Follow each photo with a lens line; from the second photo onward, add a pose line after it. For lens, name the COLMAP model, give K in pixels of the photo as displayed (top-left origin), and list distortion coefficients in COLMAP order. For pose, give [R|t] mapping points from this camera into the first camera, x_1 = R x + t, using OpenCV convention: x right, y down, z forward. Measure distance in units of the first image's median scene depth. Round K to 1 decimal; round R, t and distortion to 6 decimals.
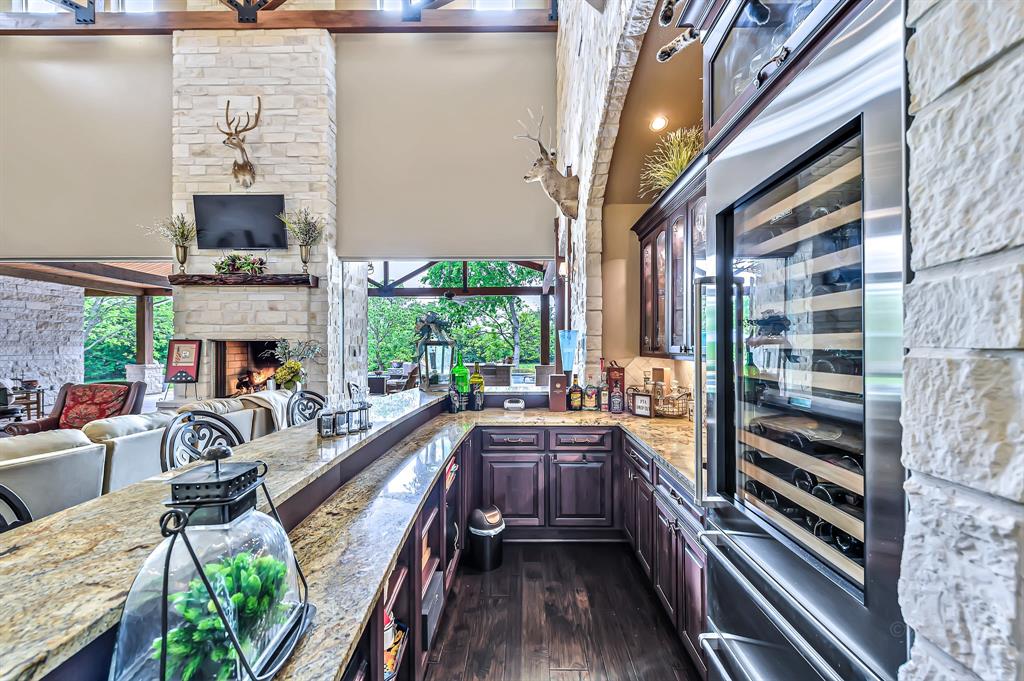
lens RADIAL K [[402.2, 0, 521.1], [0, 402.2, 346.7], [0, 0, 1]] dist [0.010612, -0.002823]
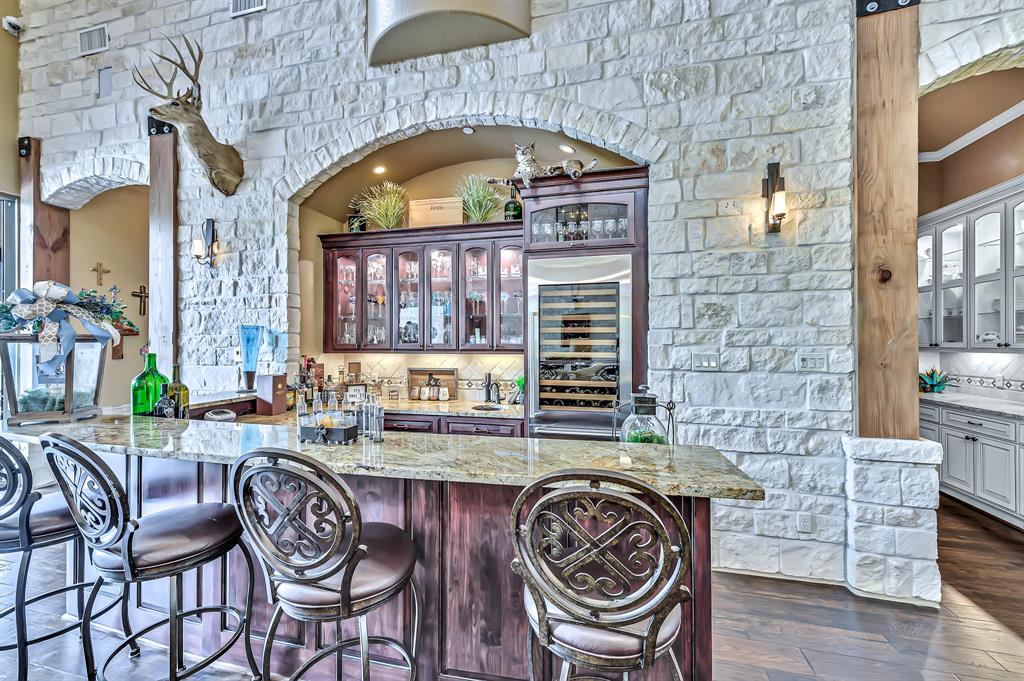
lens RADIAL K [[402.2, 0, 515.7], [0, 402.2, 342.0], [0, 0, 1]] dist [0.010612, -0.002823]
pose [[0.226348, 0.001475, 0.974045, -0.359800], [0.000708, 0.999998, -0.001679, -0.001718], [-0.974046, 0.001069, 0.226346, 0.131262]]
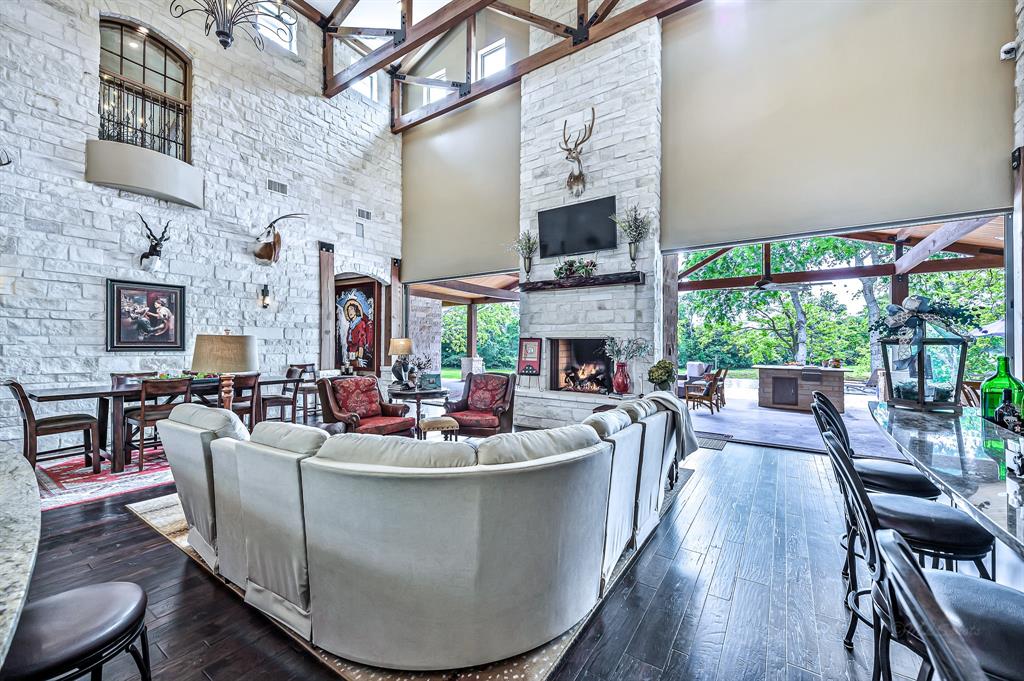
lens RADIAL K [[402.2, 0, 511.5], [0, 402.2, 341.5], [0, 0, 1]] dist [0.010612, -0.002823]
pose [[0.832886, 0.001425, -0.553443, -0.234203], [-0.005517, 0.999968, -0.005727, -0.000725], [0.553417, 0.007824, 0.832867, 0.011241]]
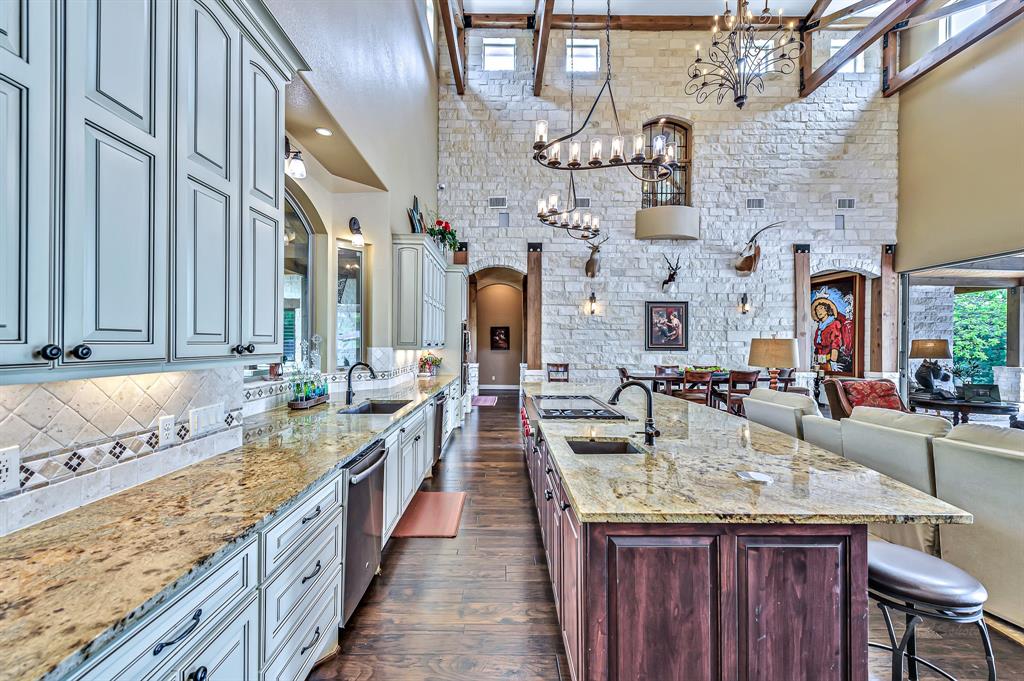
lens RADIAL K [[402.2, 0, 502.4], [0, 402.2, 346.6], [0, 0, 1]] dist [0.010612, -0.002823]
pose [[0.014062, 0.008590, -0.999864, -0.163081], [-0.005105, 0.999951, 0.008519, -0.000667], [0.999888, 0.004985, 0.014105, -0.215923]]
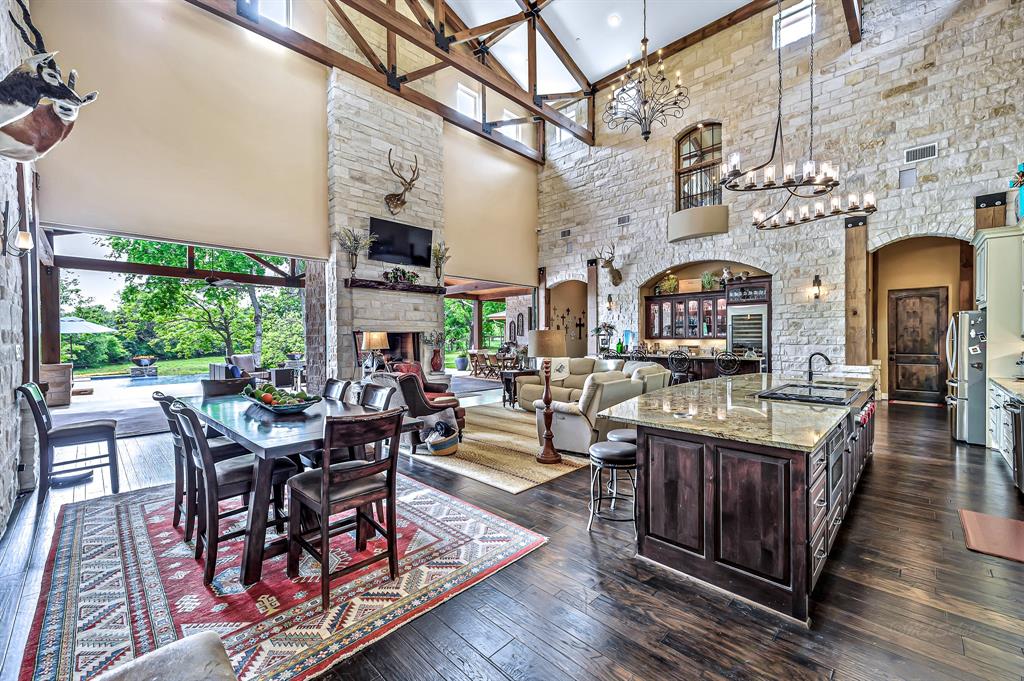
lens RADIAL K [[410.6, 0, 518.4], [0, 410.6, 341.2], [0, 0, 1]] dist [0.004092, 0.000375]
pose [[0.677625, -0.011167, 0.735323, -1.401307], [0.004641, 0.999930, 0.010908, 0.000595], [-0.735393, -0.003979, 0.677629, -0.198222]]
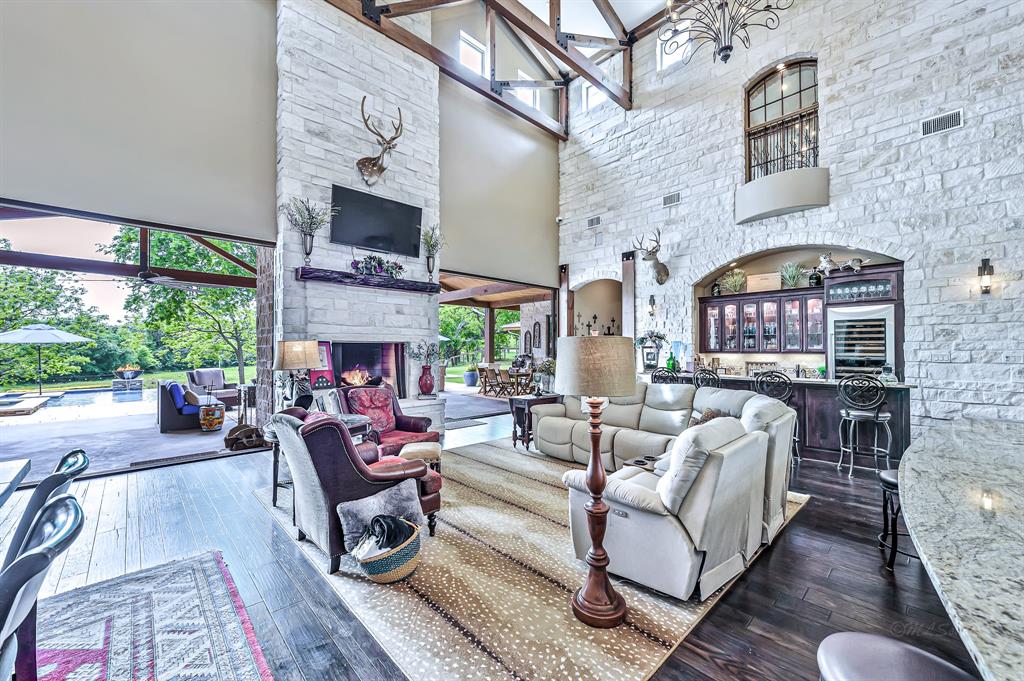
lens RADIAL K [[402.2, 0, 515.9], [0, 402.2, 344.6], [0, 0, 1]] dist [0.010612, -0.002823]
pose [[0.710565, 0.007450, 0.703592, -1.123883], [-0.000089, 0.999945, -0.010498, -0.000553], [-0.703631, 0.007397, 0.710527, 0.059129]]
